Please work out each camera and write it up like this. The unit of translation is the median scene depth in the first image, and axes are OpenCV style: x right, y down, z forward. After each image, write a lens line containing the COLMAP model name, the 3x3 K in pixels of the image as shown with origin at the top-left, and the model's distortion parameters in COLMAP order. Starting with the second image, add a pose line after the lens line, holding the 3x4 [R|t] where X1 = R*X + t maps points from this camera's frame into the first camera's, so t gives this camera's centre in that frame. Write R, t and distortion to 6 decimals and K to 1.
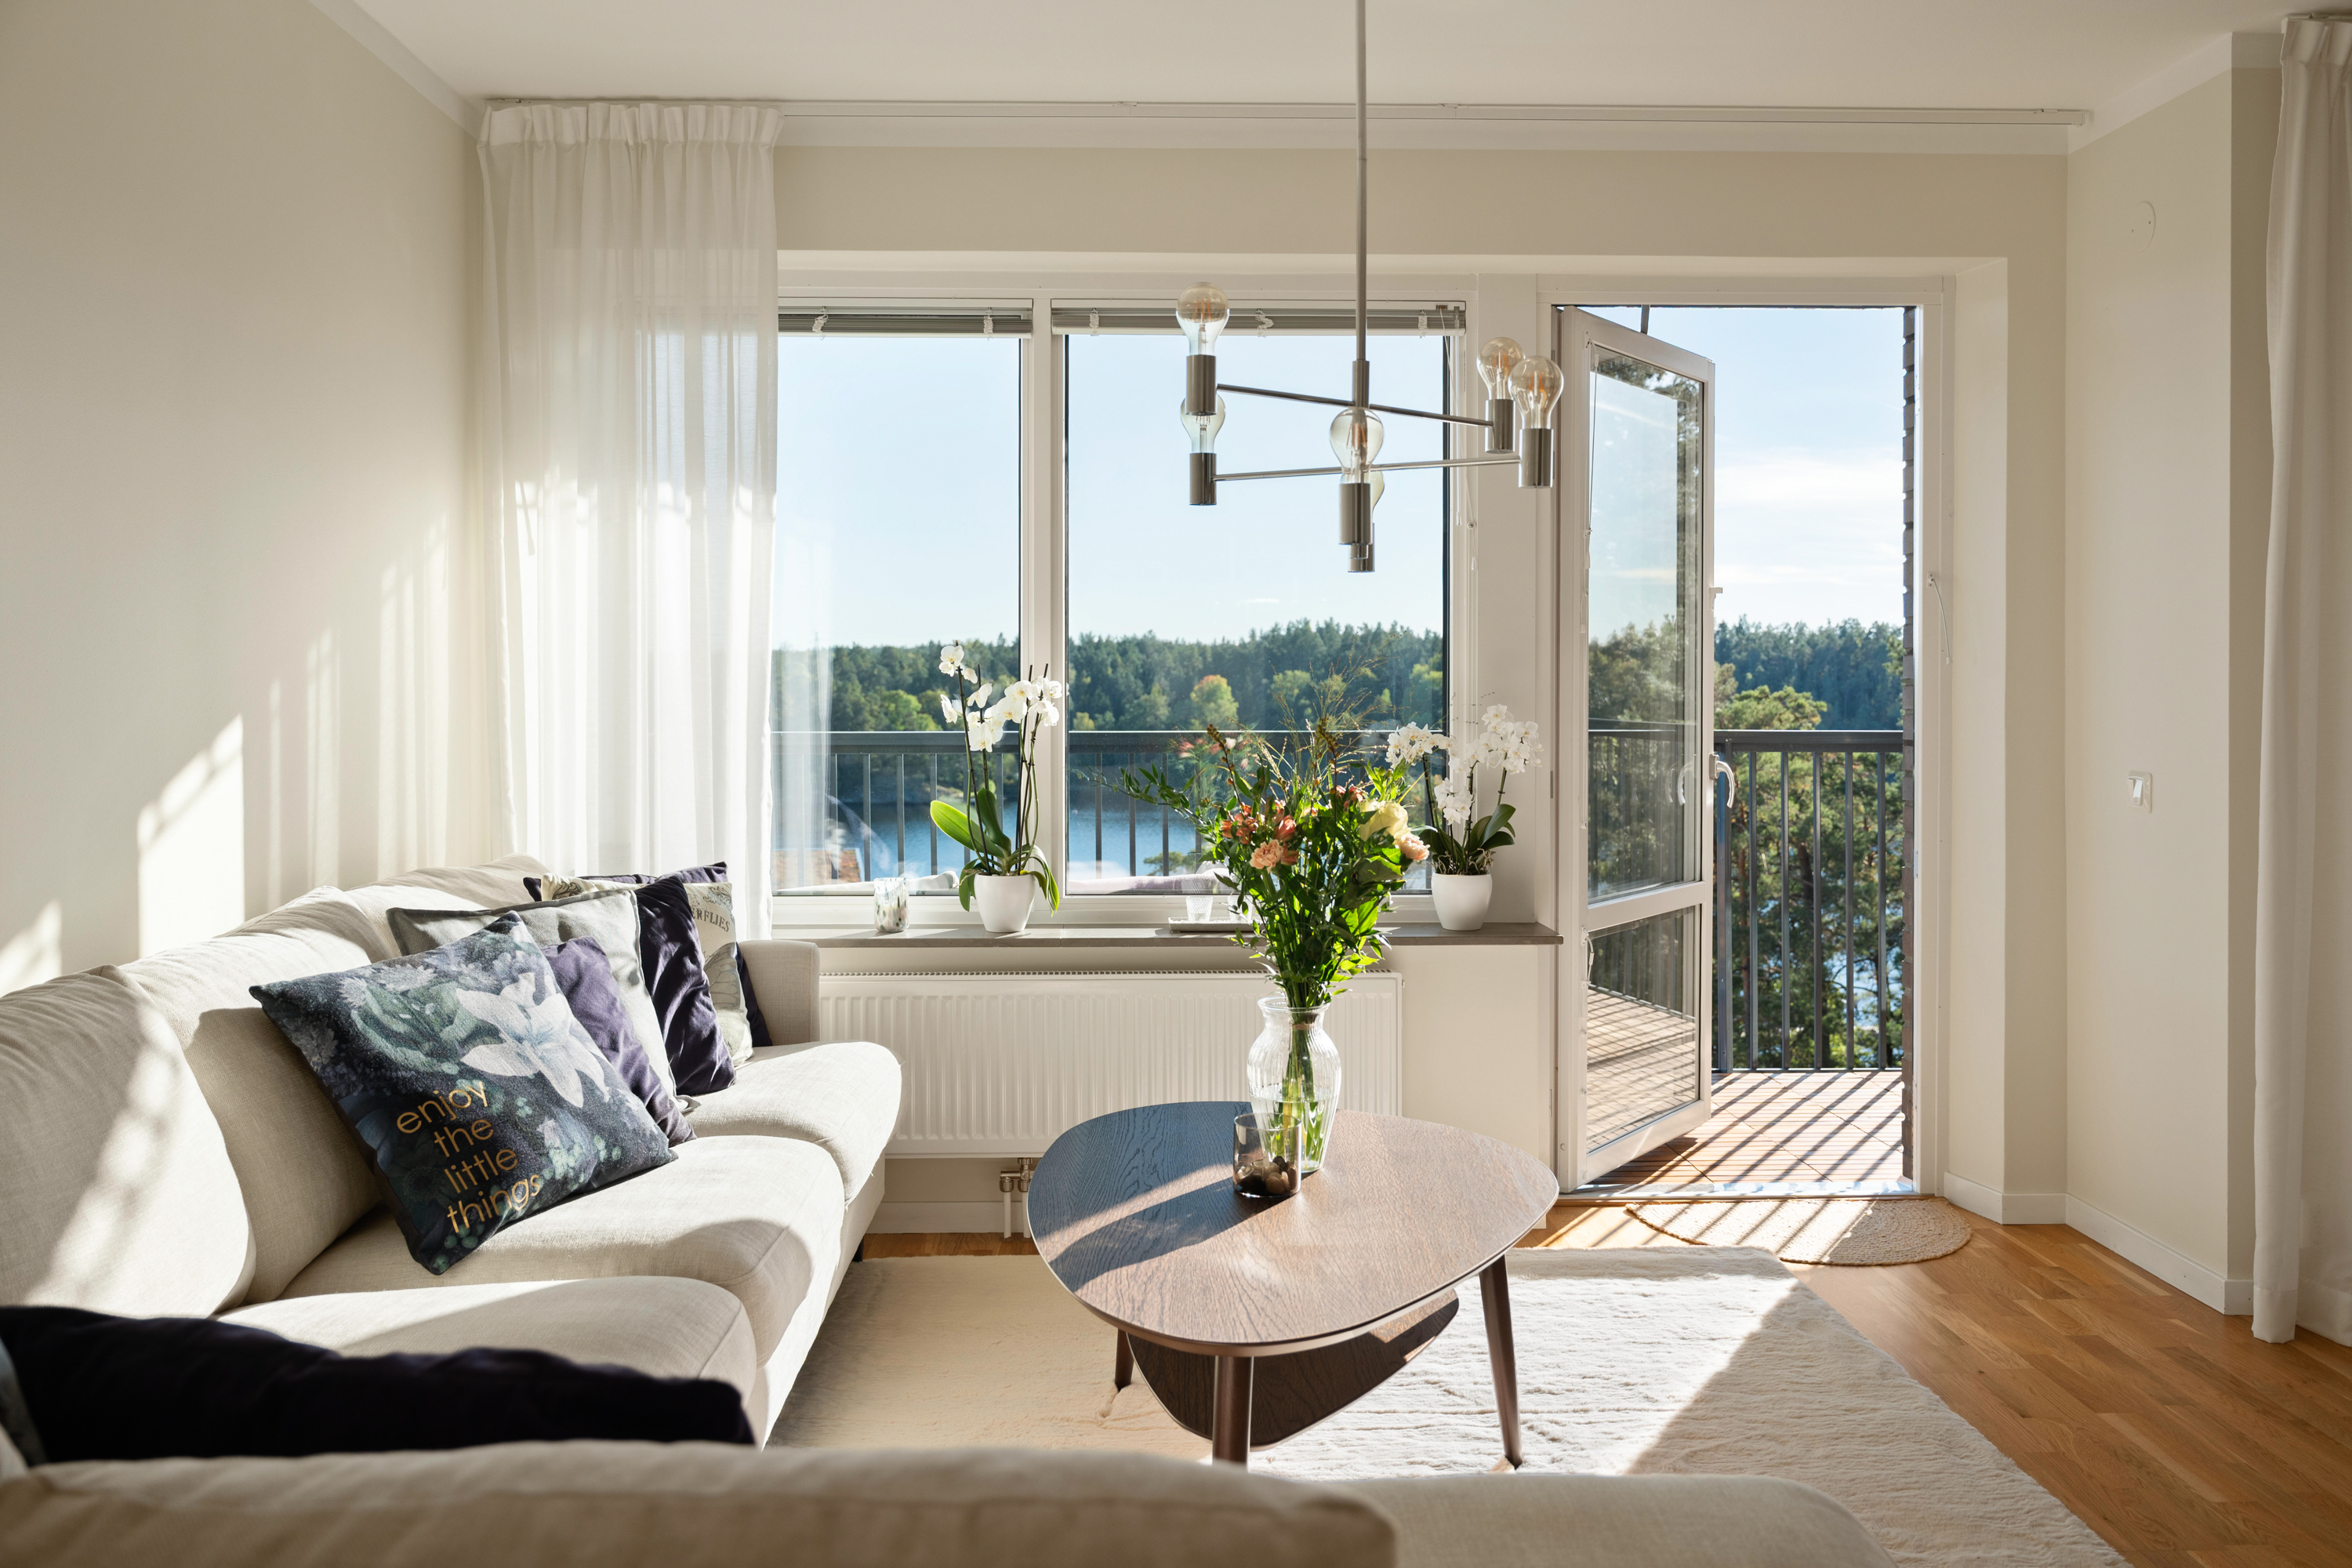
lens RADIAL K [[1852.4, 0, 1178.8], [0, 1852.4, 687.4], [0, 0, 1]] dist [-0.000653, 0.000680]
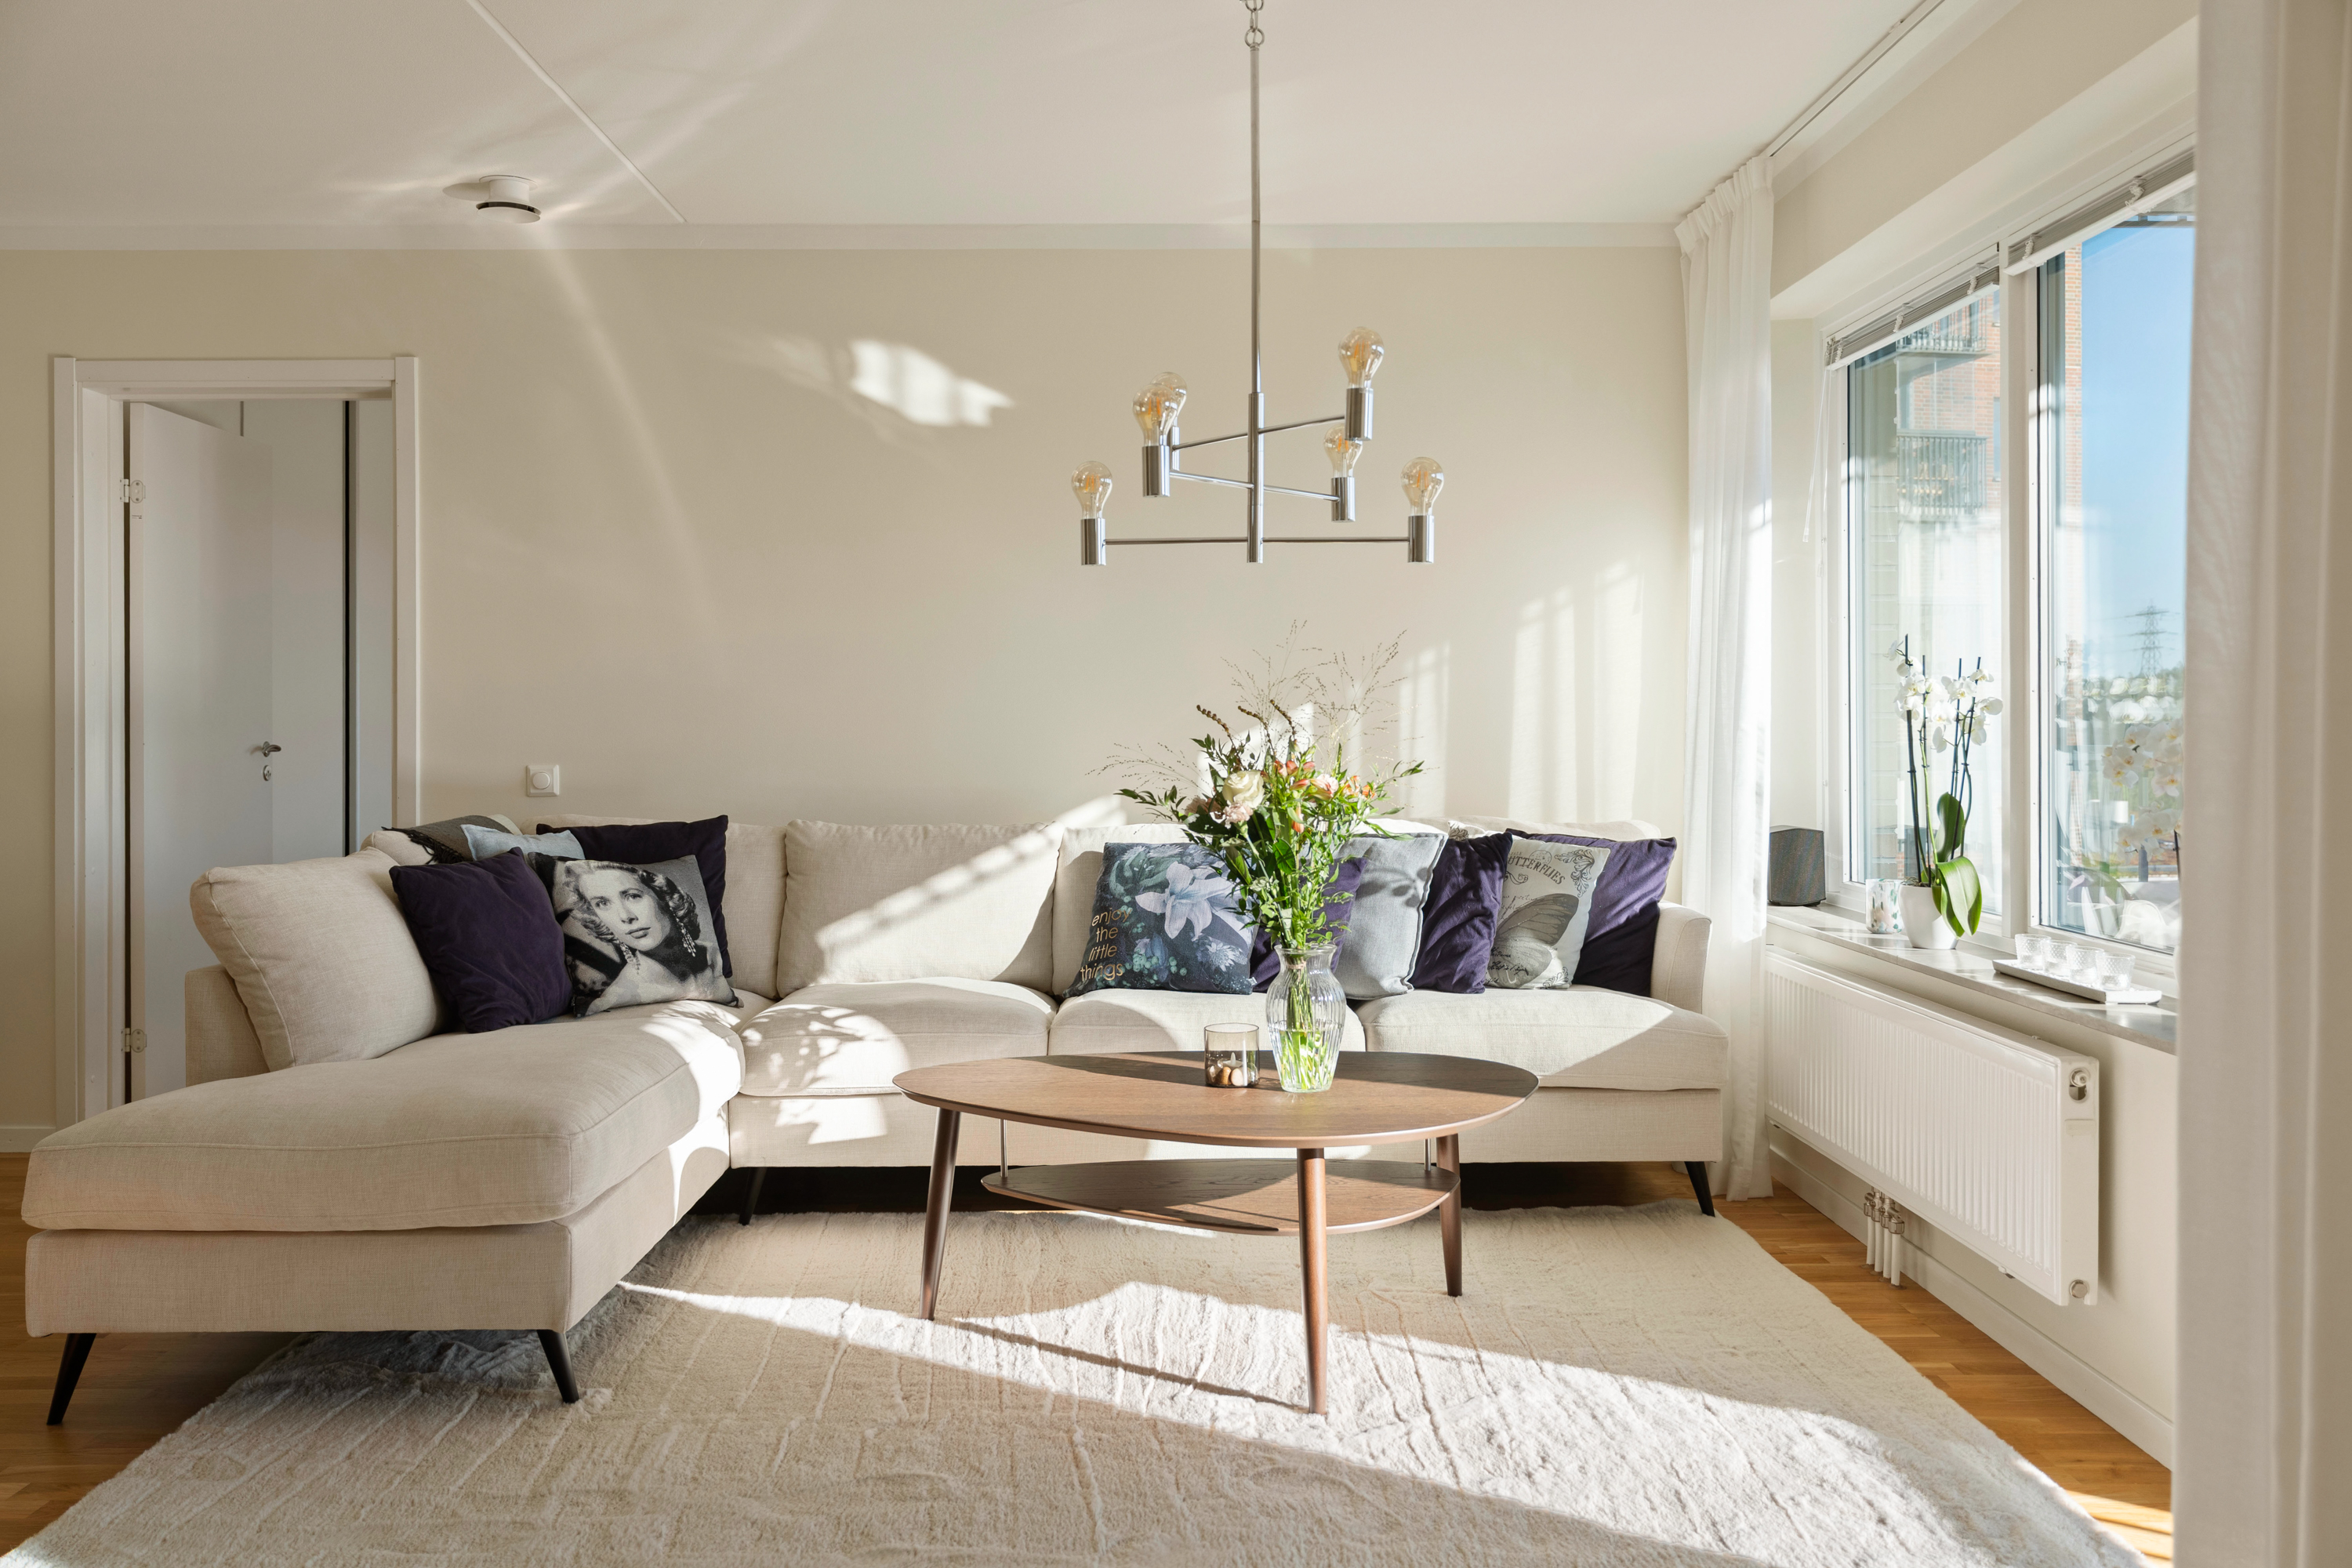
lens RADIAL K [[1884.7, 0, 1178.5], [0, 1884.7, 771.0], [0, 0, 1]] dist [-0.006779, -0.005041]
pose [[-0.012432, 0.030848, -0.999447, 0.897548], [-0.005190, 0.999509, 0.030914, 0.016860], [0.999909, 0.005571, -0.012266, 0.681017]]
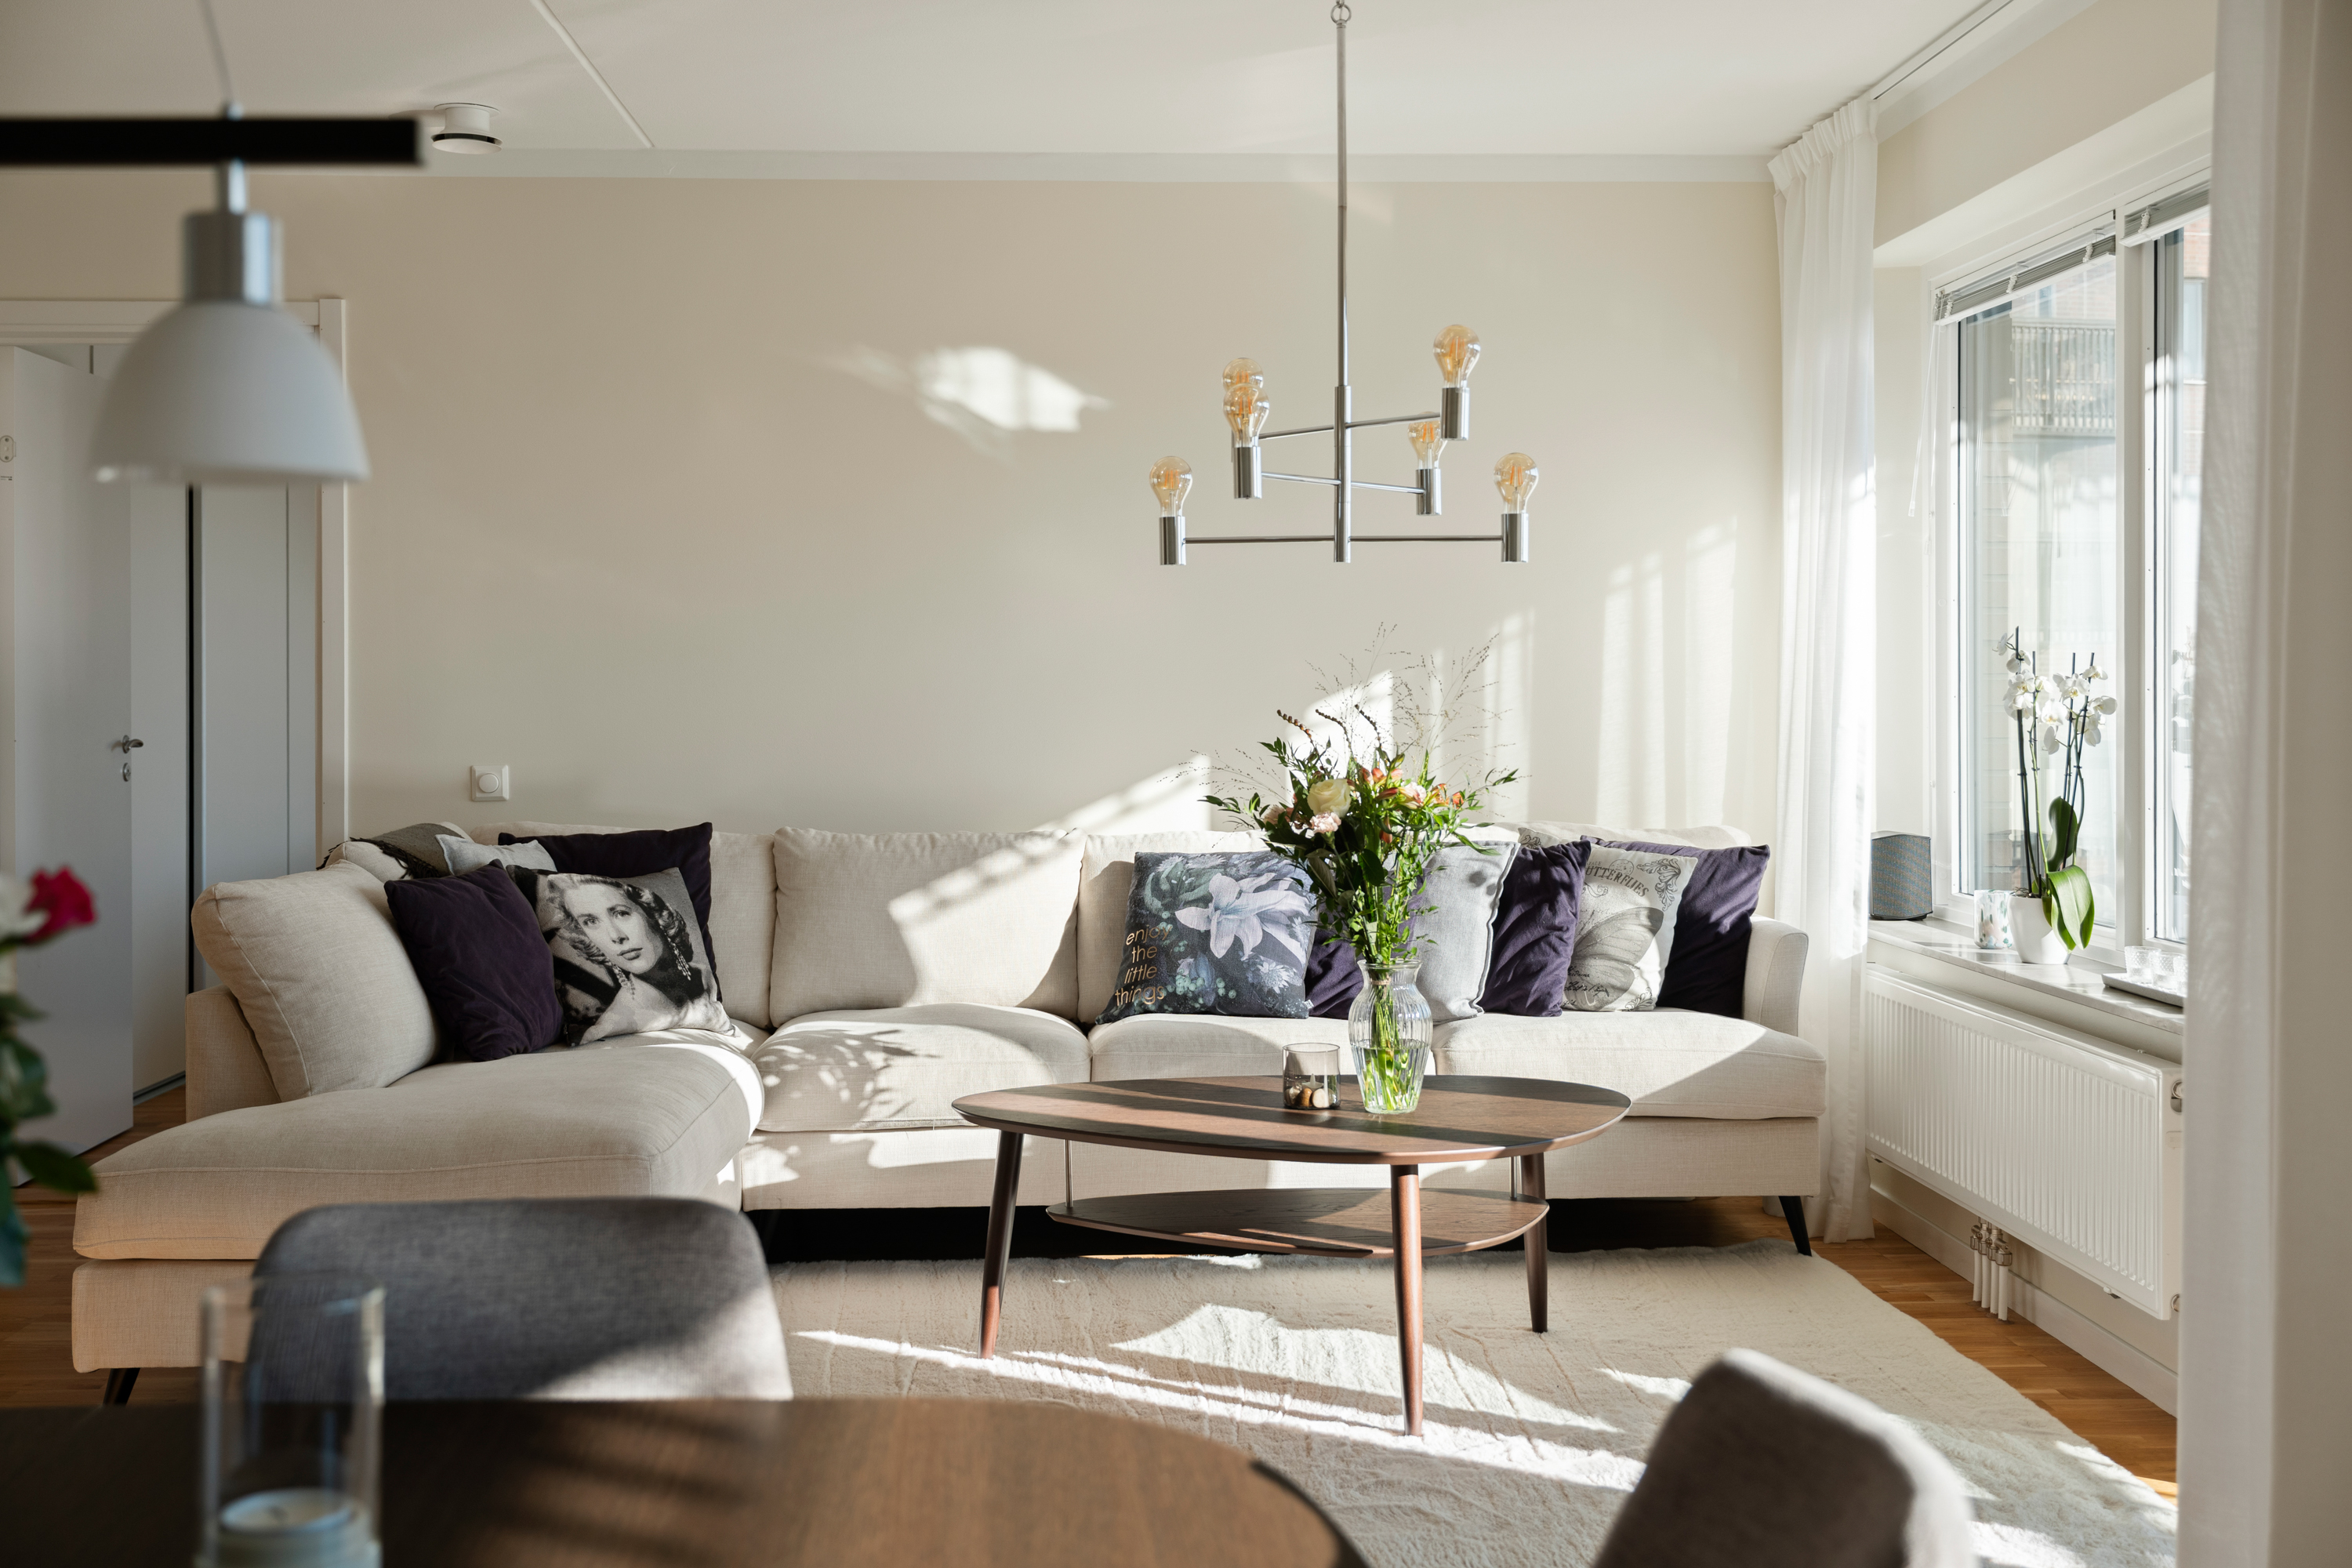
lens RADIAL K [[2509.6, 0, 1176.0], [0, 2509.6, 784.0], [0, 0, 1]] dist [-0.006337, 0.005604]
pose [[0.020984, 0.043609, -0.998828, 1.127767], [-0.004809, 0.999041, 0.043517, -0.001380], [0.999768, 0.003890, 0.021173, 0.612030]]
